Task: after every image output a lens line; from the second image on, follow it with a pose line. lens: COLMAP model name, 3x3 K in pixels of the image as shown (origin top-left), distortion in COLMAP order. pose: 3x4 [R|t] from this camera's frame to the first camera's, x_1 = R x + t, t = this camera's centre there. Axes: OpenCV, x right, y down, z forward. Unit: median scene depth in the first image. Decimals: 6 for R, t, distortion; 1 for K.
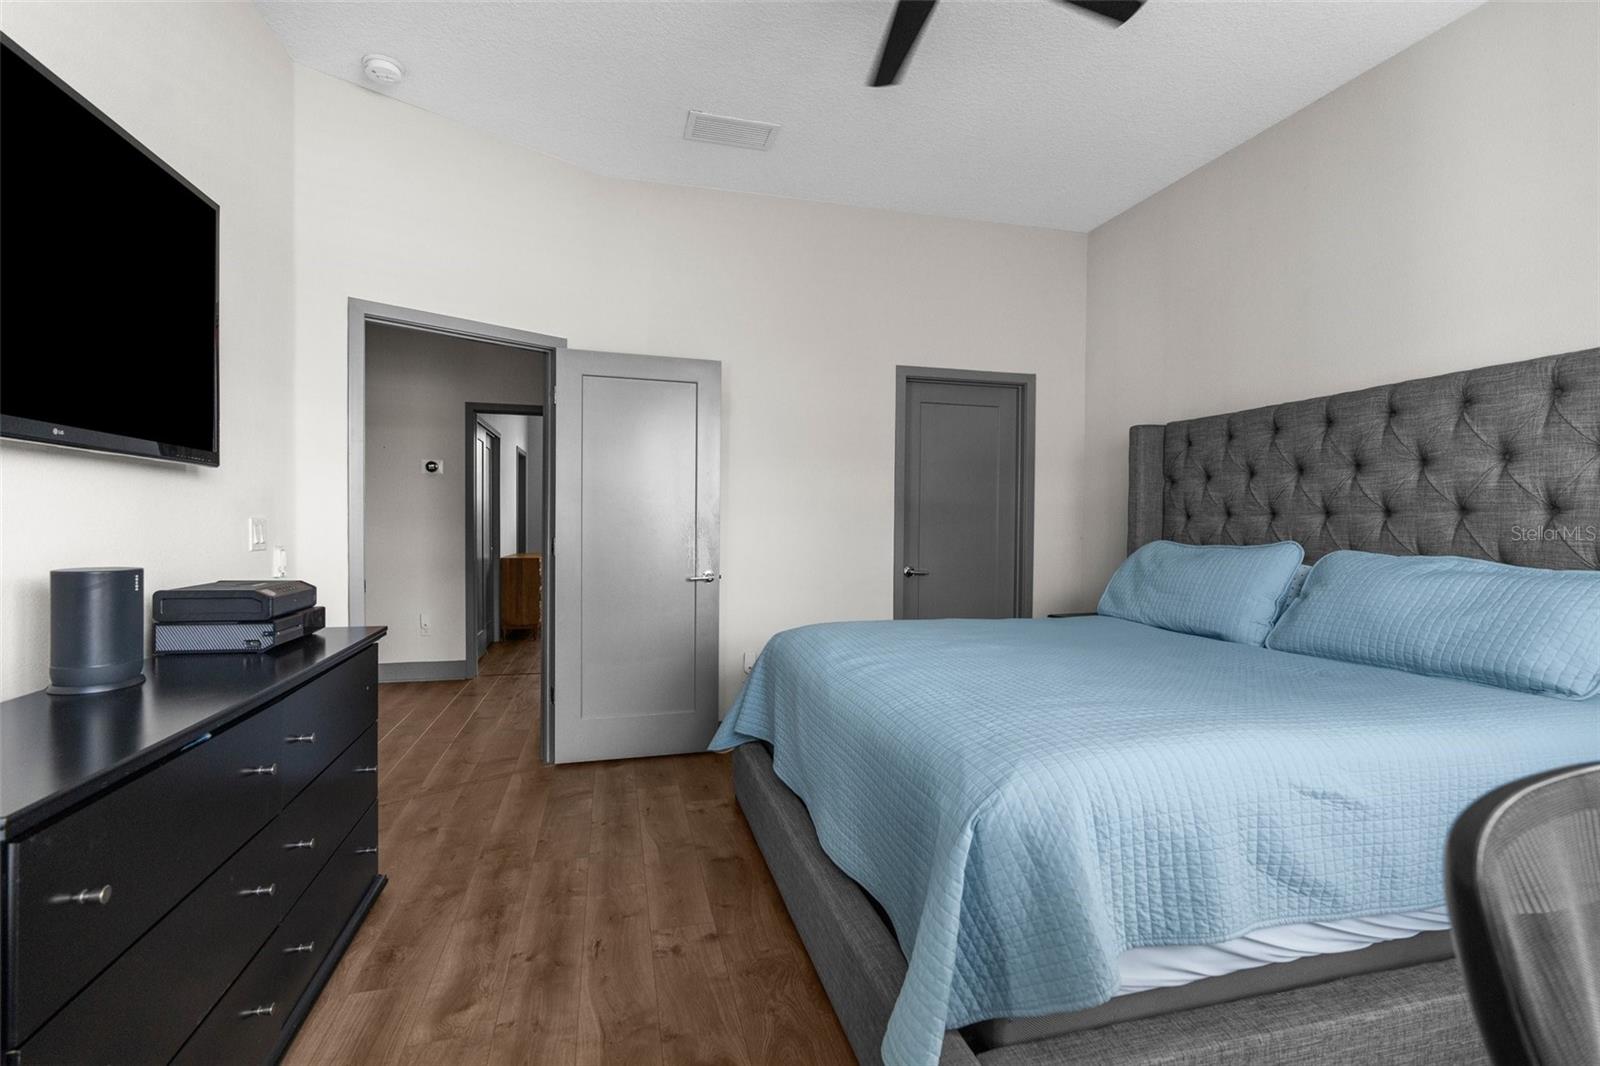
lens RADIAL K [[737.8, 0, 801.8], [0, 737.8, 535.6], [0, 0, 1]] dist [-0.004275, 0.000285]
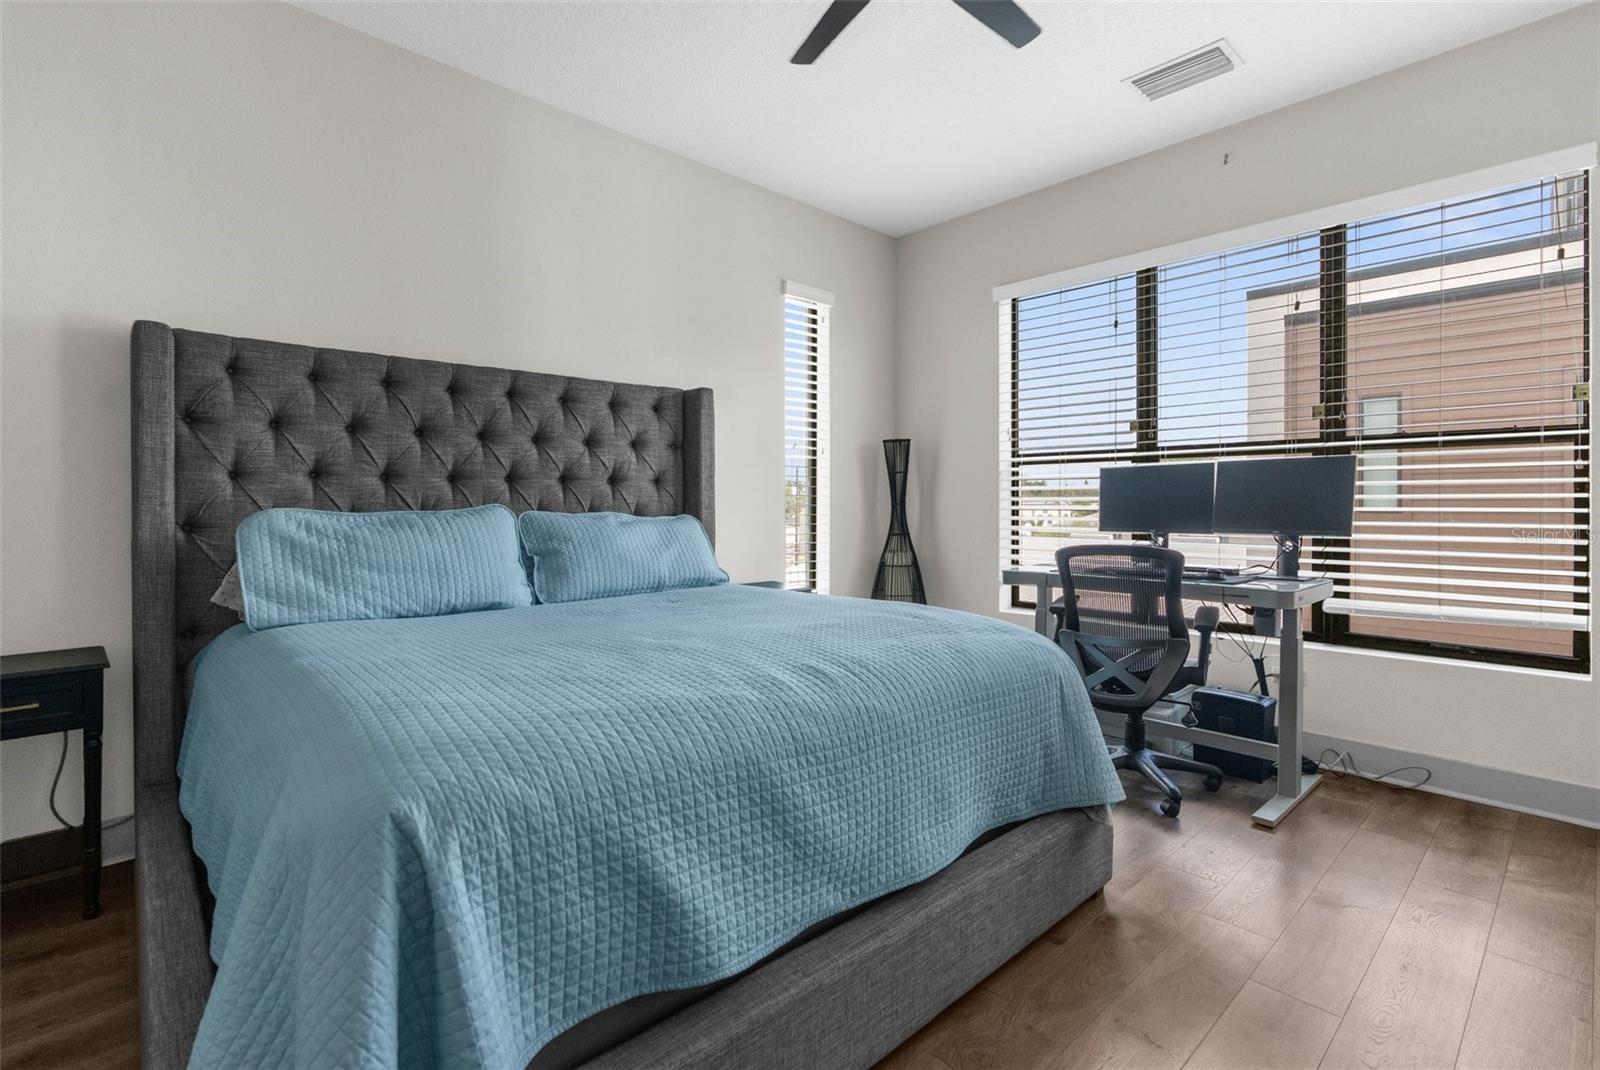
lens RADIAL K [[737.8, 0, 801.8], [0, 737.8, 537.6], [0, 0, 1]] dist [-0.004275, 0.000285]
pose [[-0.464113, -0.049814, 0.884374, -0.451069], [0.009576, 0.998077, 0.061244, -0.004812], [-0.885724, 0.036893, -0.462743, 1.100272]]
